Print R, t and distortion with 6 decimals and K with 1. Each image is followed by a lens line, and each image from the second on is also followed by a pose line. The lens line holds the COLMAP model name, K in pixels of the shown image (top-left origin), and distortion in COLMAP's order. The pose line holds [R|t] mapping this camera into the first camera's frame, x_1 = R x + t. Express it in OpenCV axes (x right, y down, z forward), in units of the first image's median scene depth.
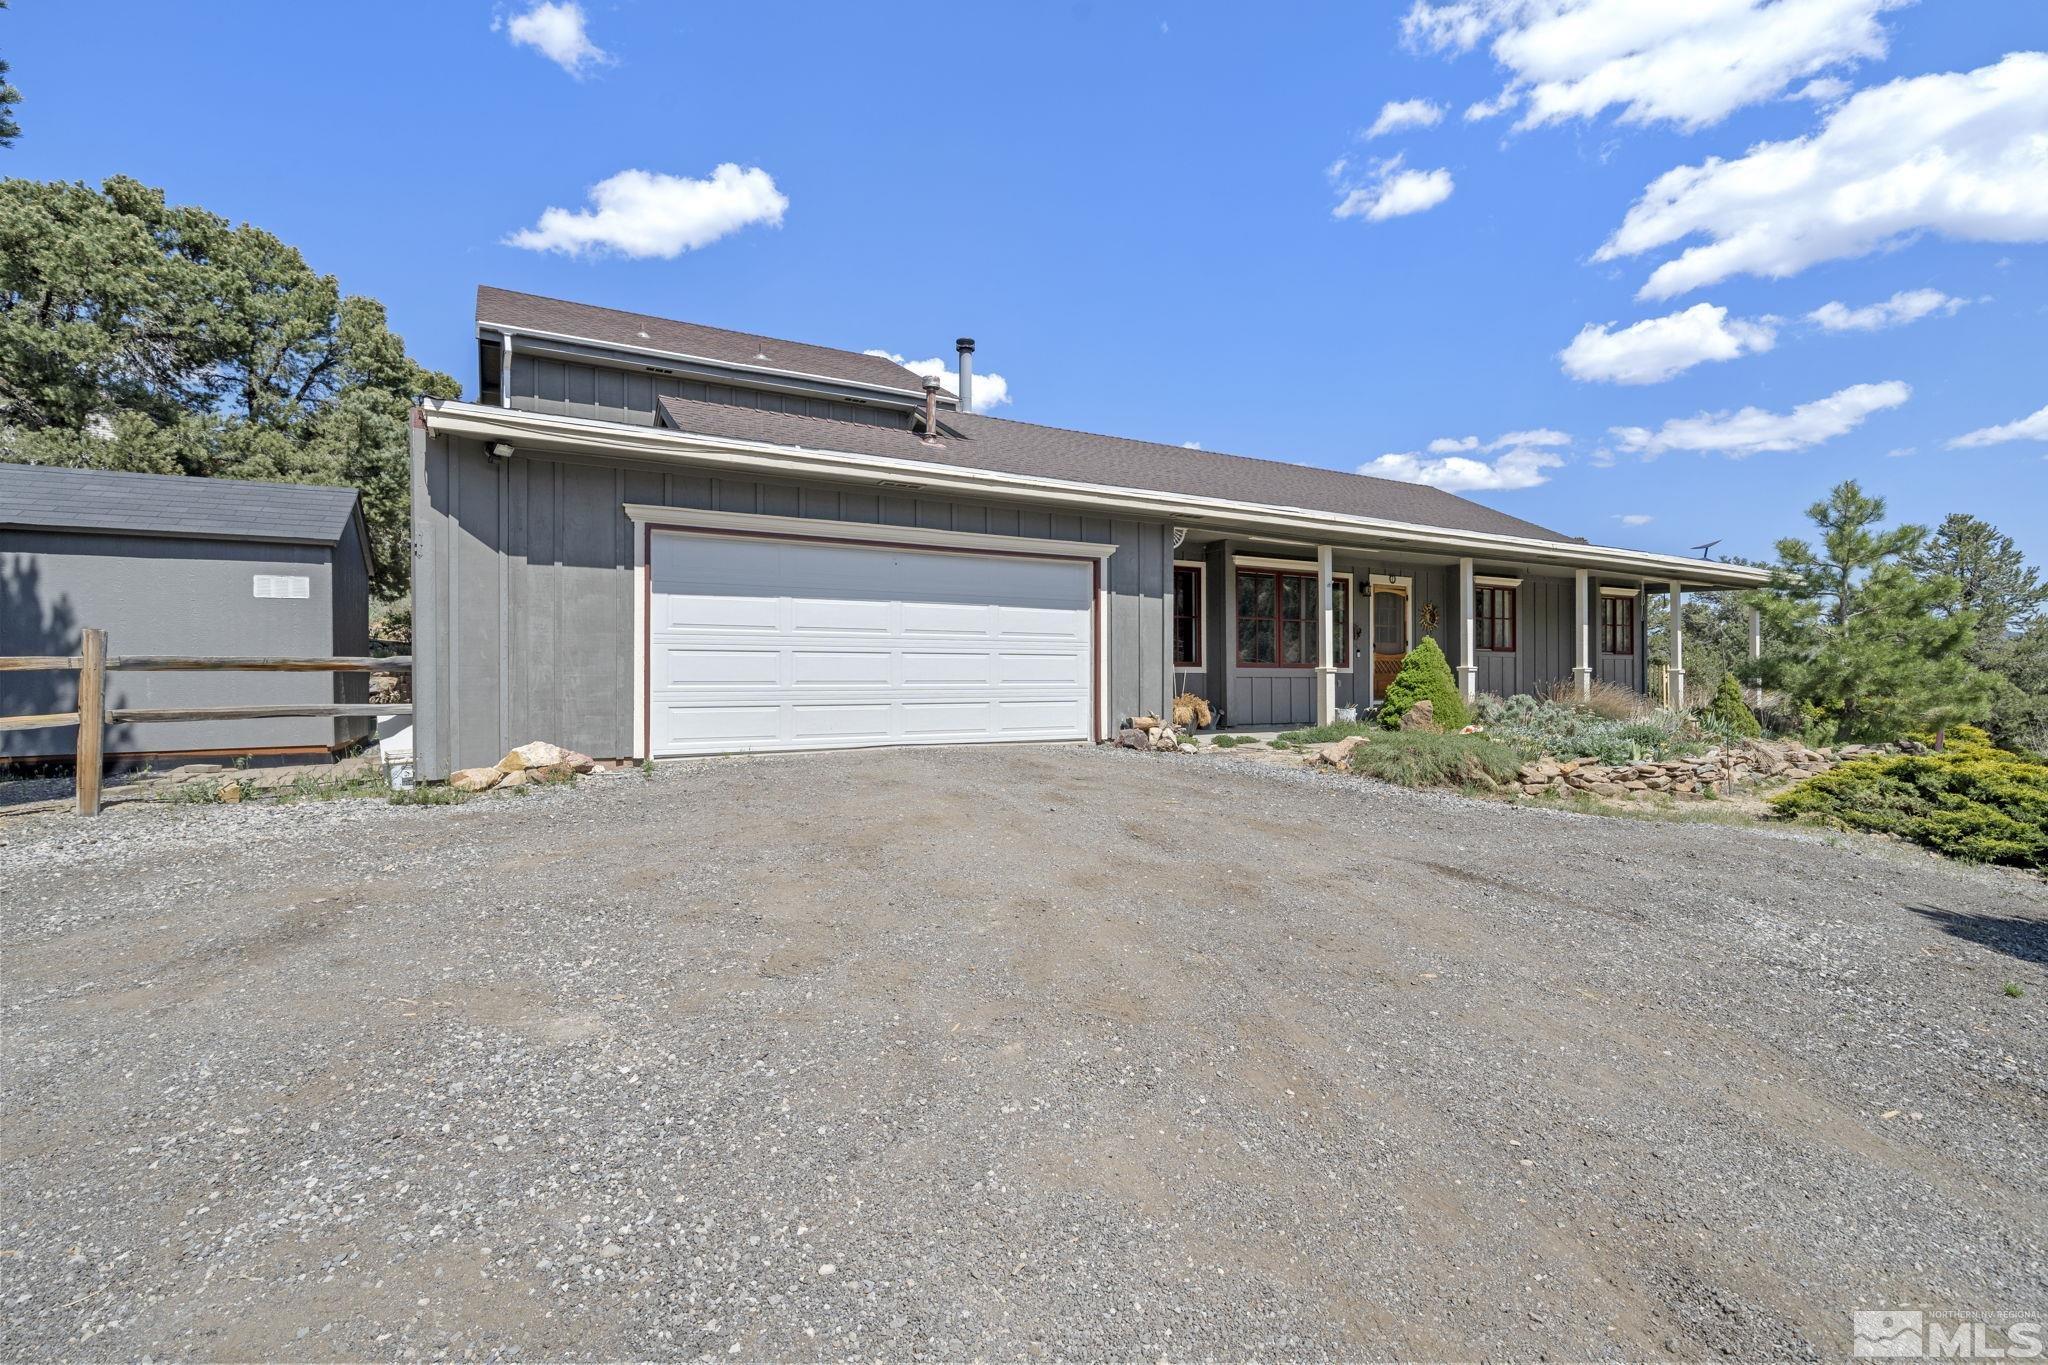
lens RADIAL K [[909.2, 0, 1024.0], [0, 909.2, 682.5], [0, 0, 1]] dist [0.000807, 0.000051]
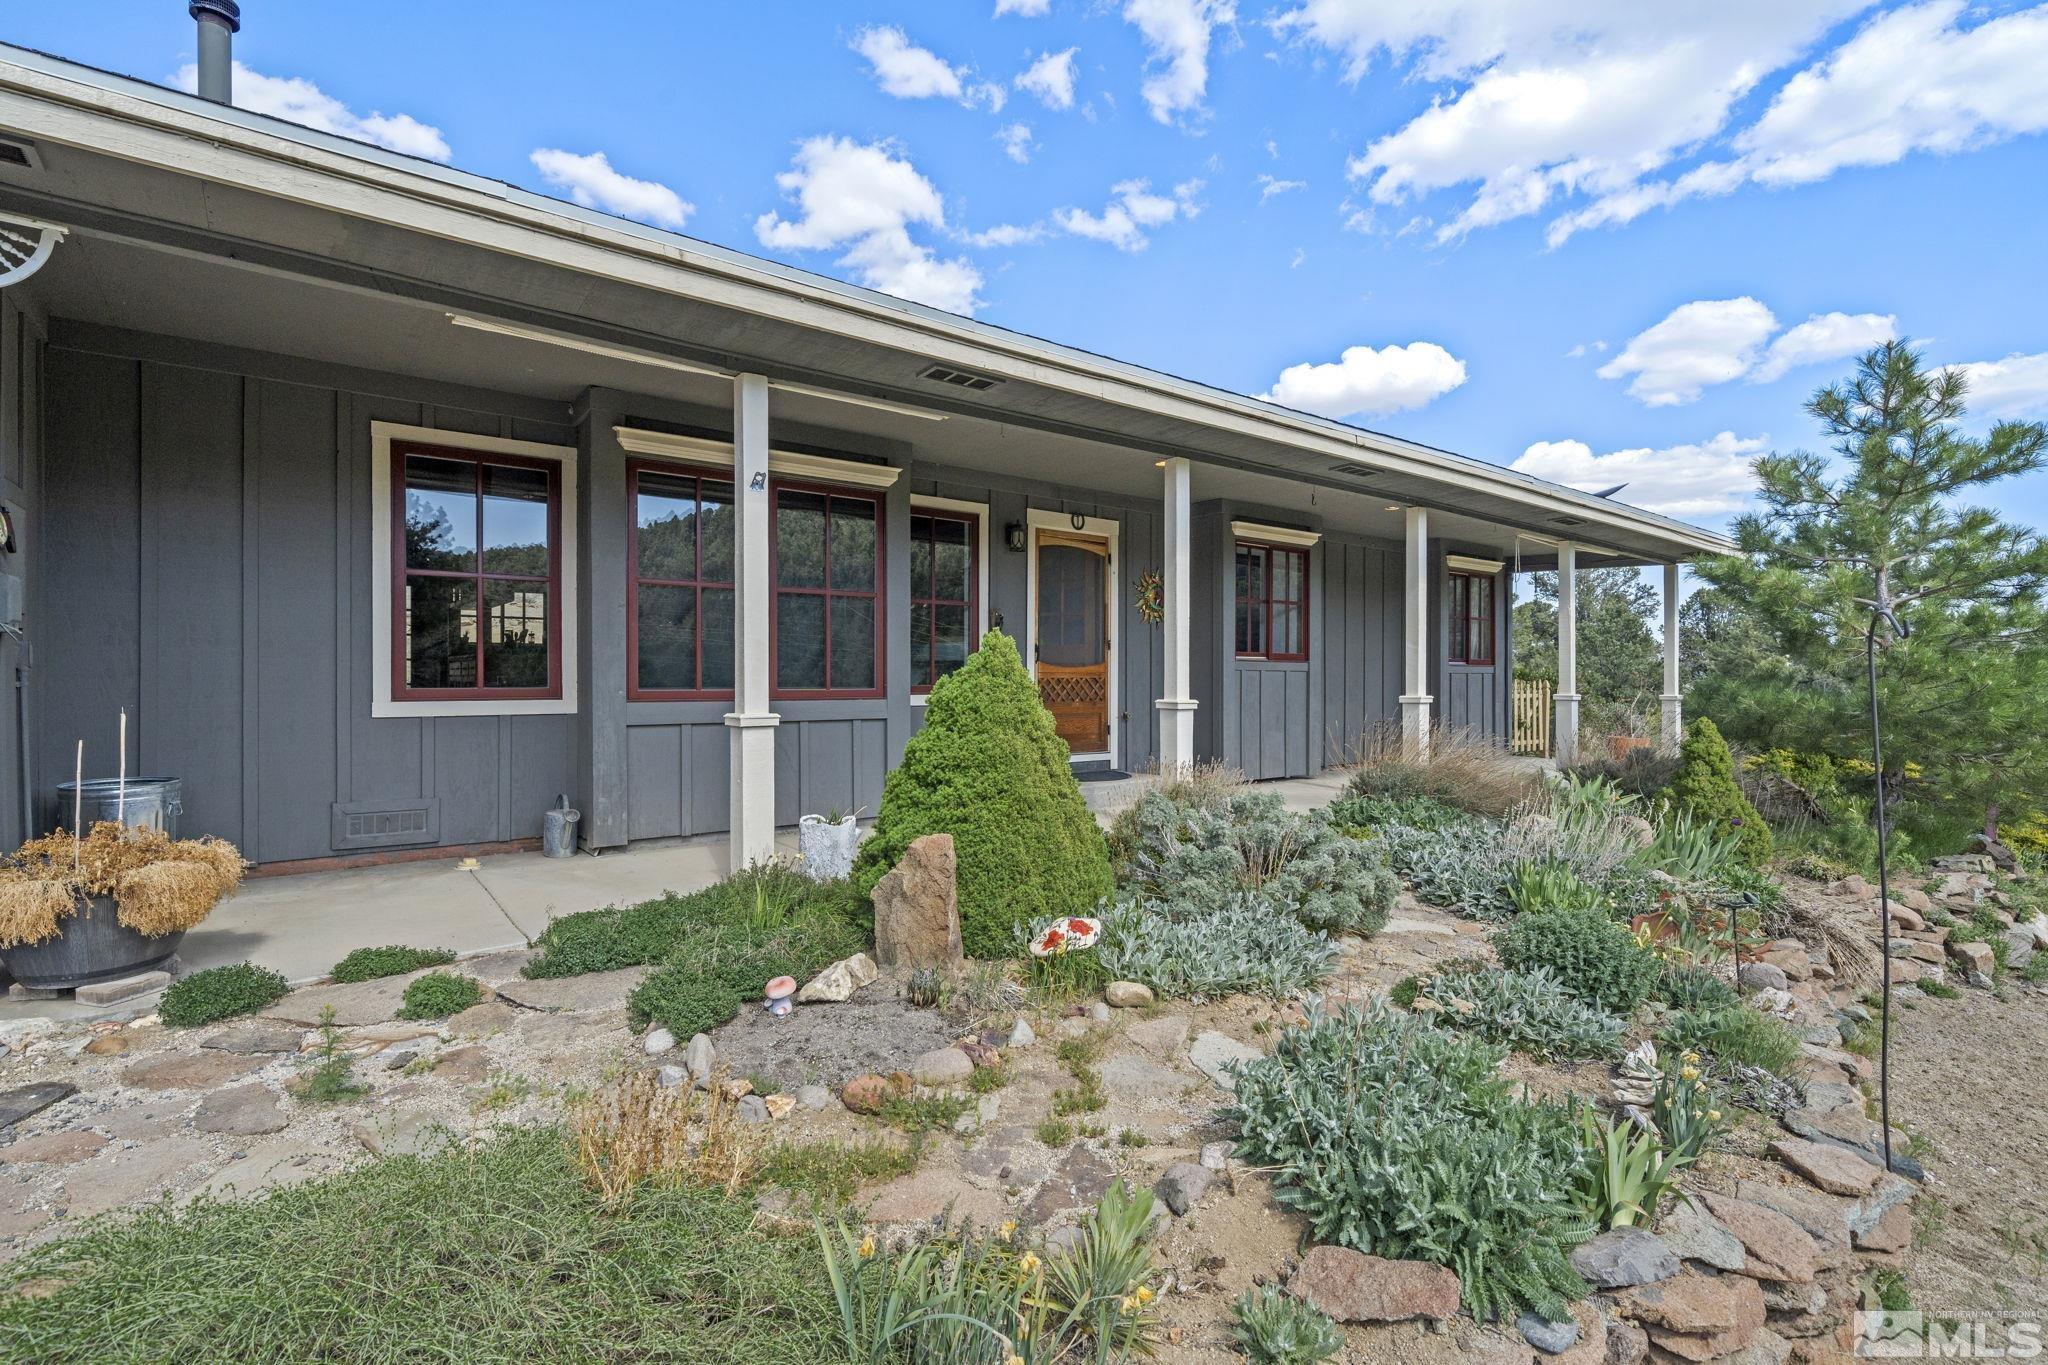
lens RADIAL K [[937.1, 0, 1024.0], [0, 937.1, 682.5], [0, 0, 1]] dist [-0.001279, -0.000058]
pose [[0.989640, 0.003775, 0.143525, 0.300610], [-0.004481, 0.999979, 0.004593, -0.024180], [-0.143504, -0.005189, 0.989636, 0.478518]]
